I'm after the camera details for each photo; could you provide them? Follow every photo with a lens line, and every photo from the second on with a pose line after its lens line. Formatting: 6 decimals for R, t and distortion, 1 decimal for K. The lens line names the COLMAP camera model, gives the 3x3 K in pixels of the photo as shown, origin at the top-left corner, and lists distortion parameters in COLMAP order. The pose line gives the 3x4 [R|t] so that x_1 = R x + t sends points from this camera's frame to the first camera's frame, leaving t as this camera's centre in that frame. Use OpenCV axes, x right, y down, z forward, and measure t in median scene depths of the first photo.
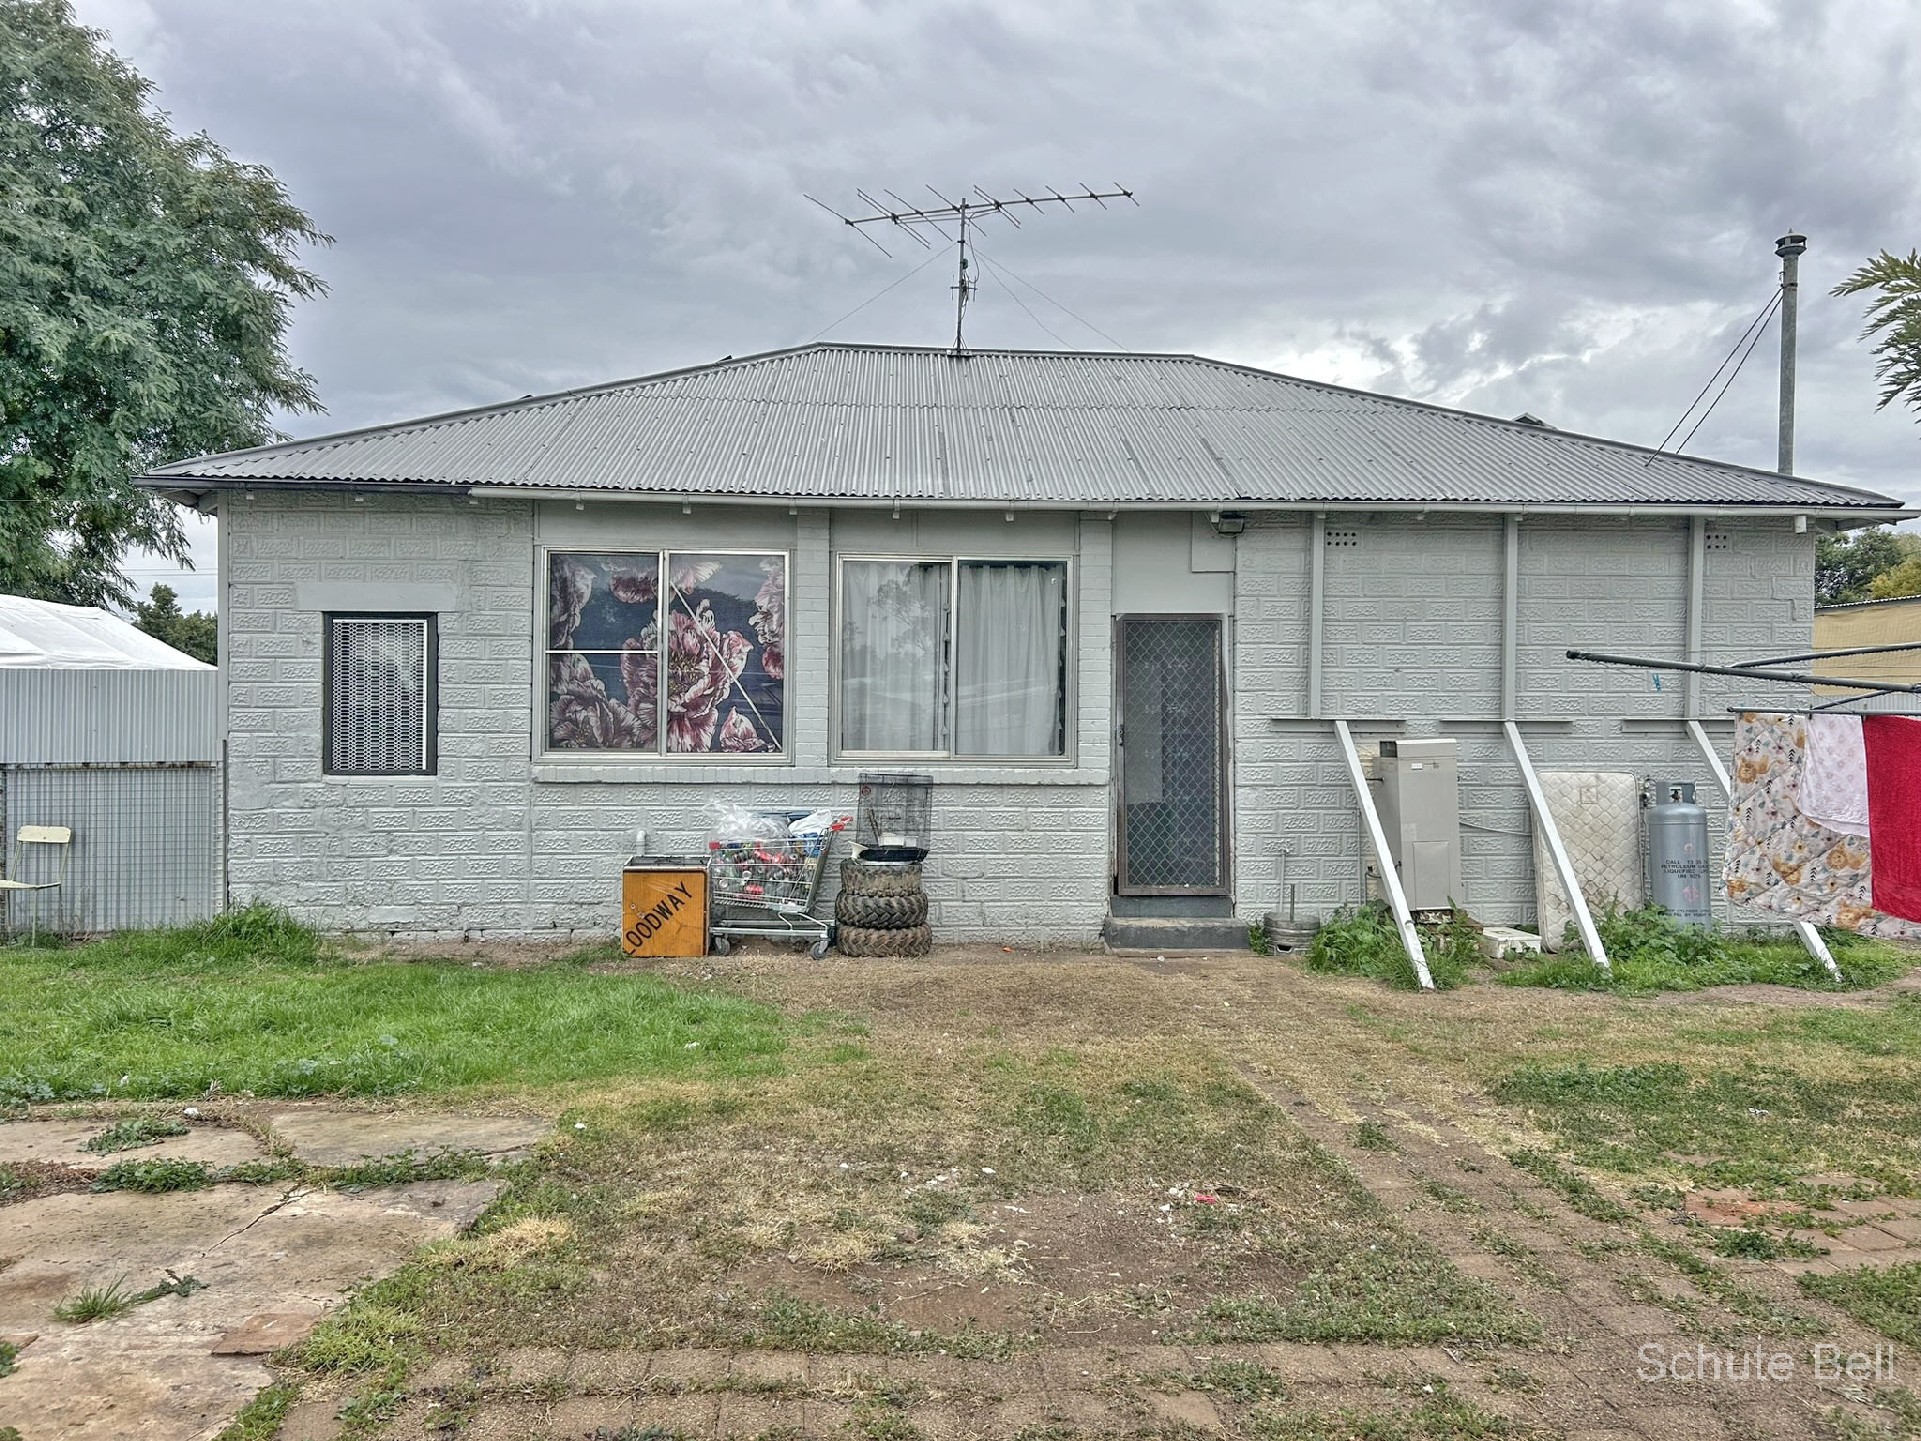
lens RADIAL K [[1509.7, 0, 960.5], [0, 1509.7, 720.5], [0, 0, 1]] dist [0.004996, -0.003476]
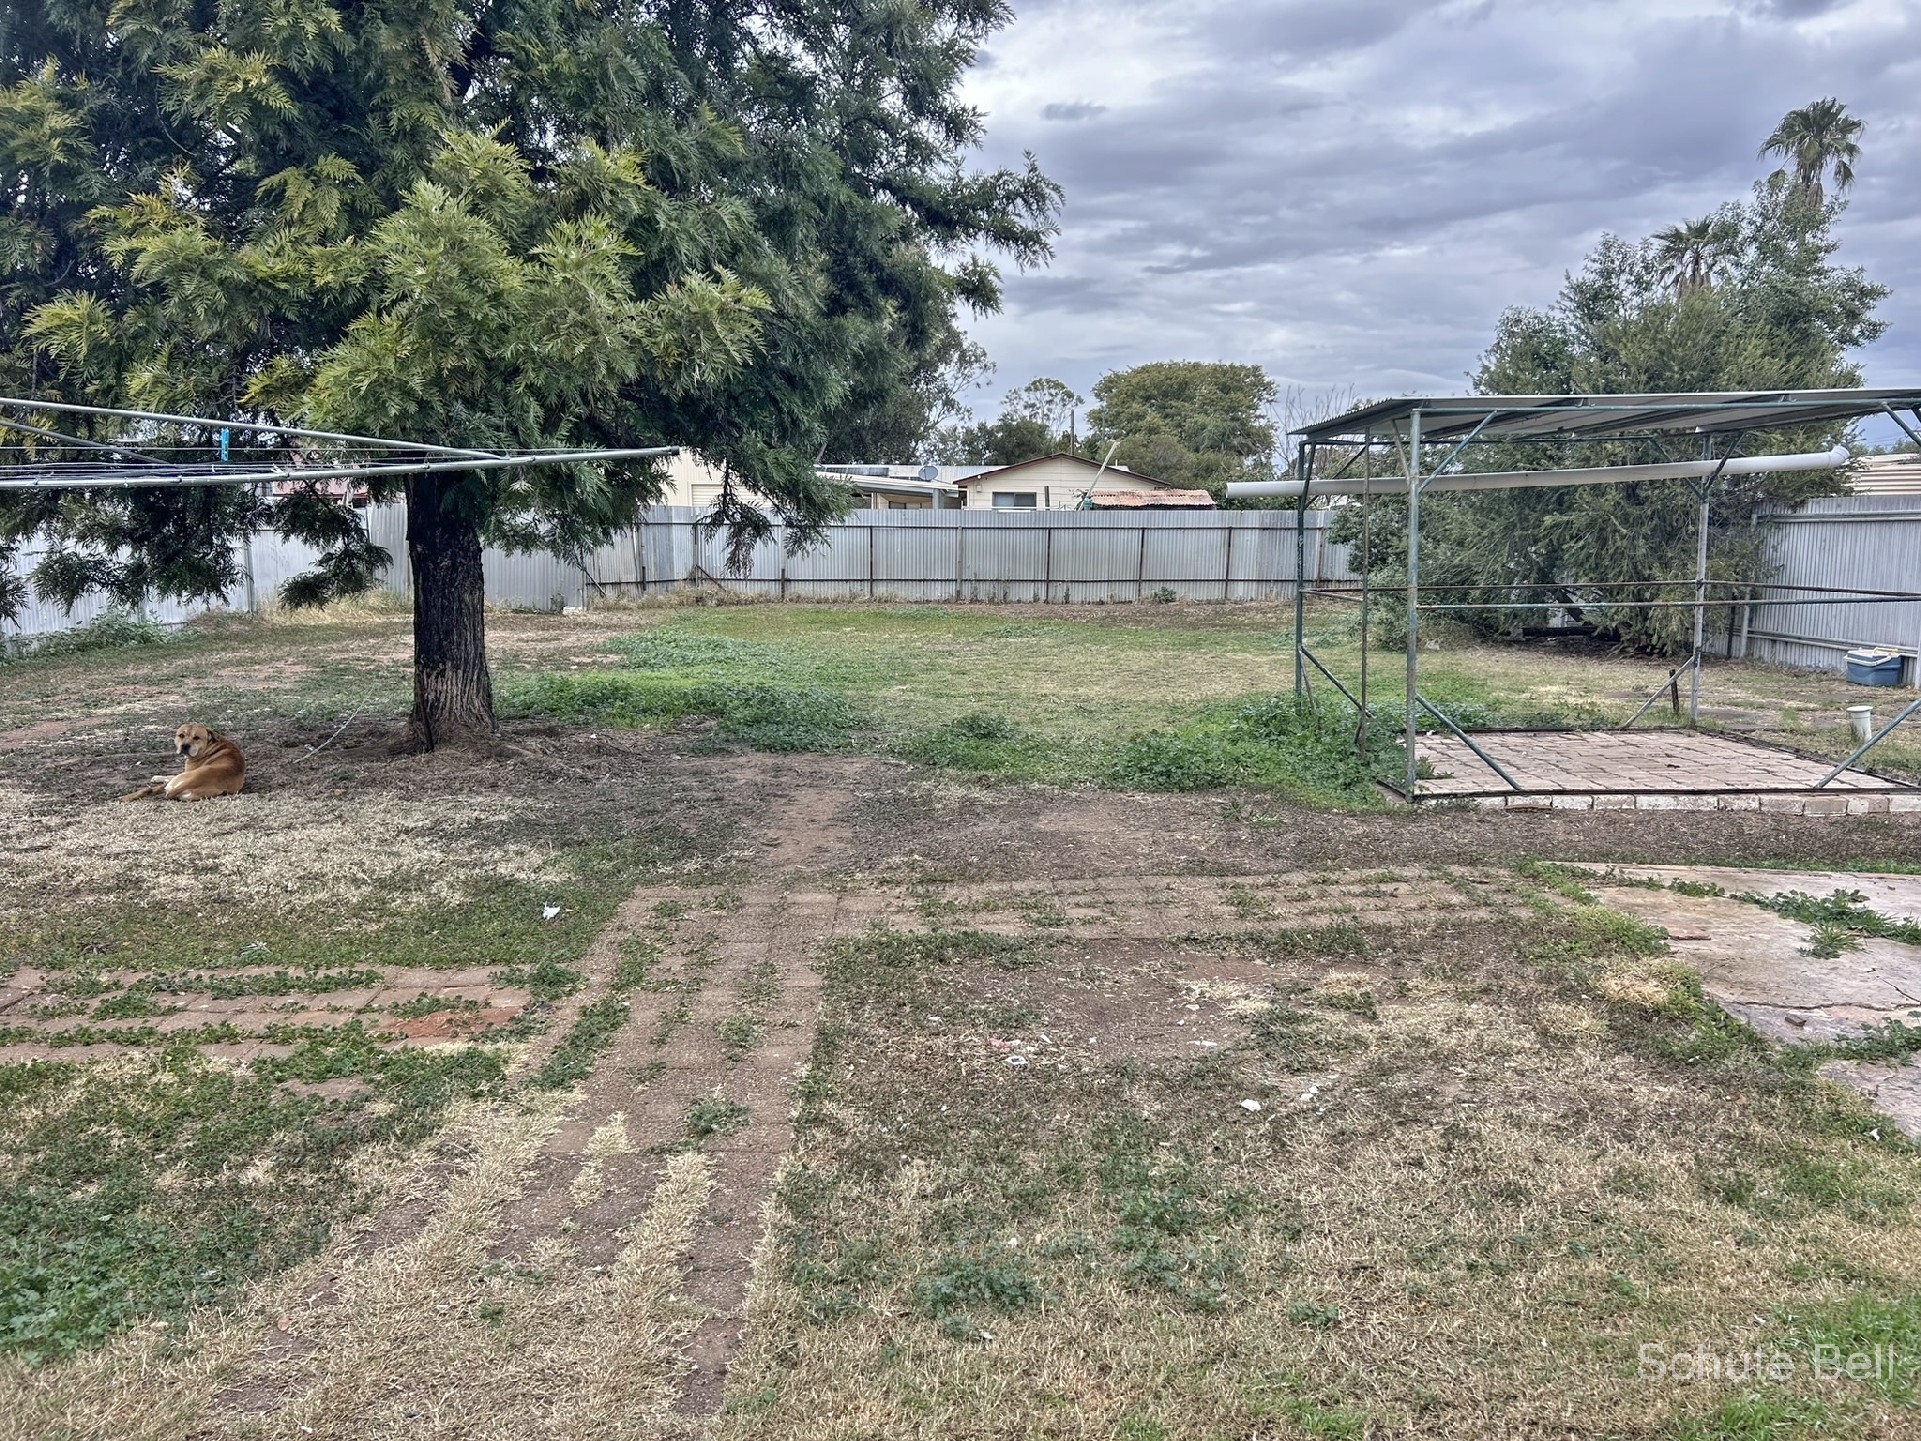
lens RADIAL K [[1509.7, 0, 960.5], [0, 1509.7, 720.5], [0, 0, 1]] dist [0.004996, -0.003476]
pose [[-0.998151, -0.015748, 0.058701, 0.141770], [-0.007835, 0.991130, 0.132663, -0.000206], [-0.060270, 0.131958, -0.989421, 2.003540]]
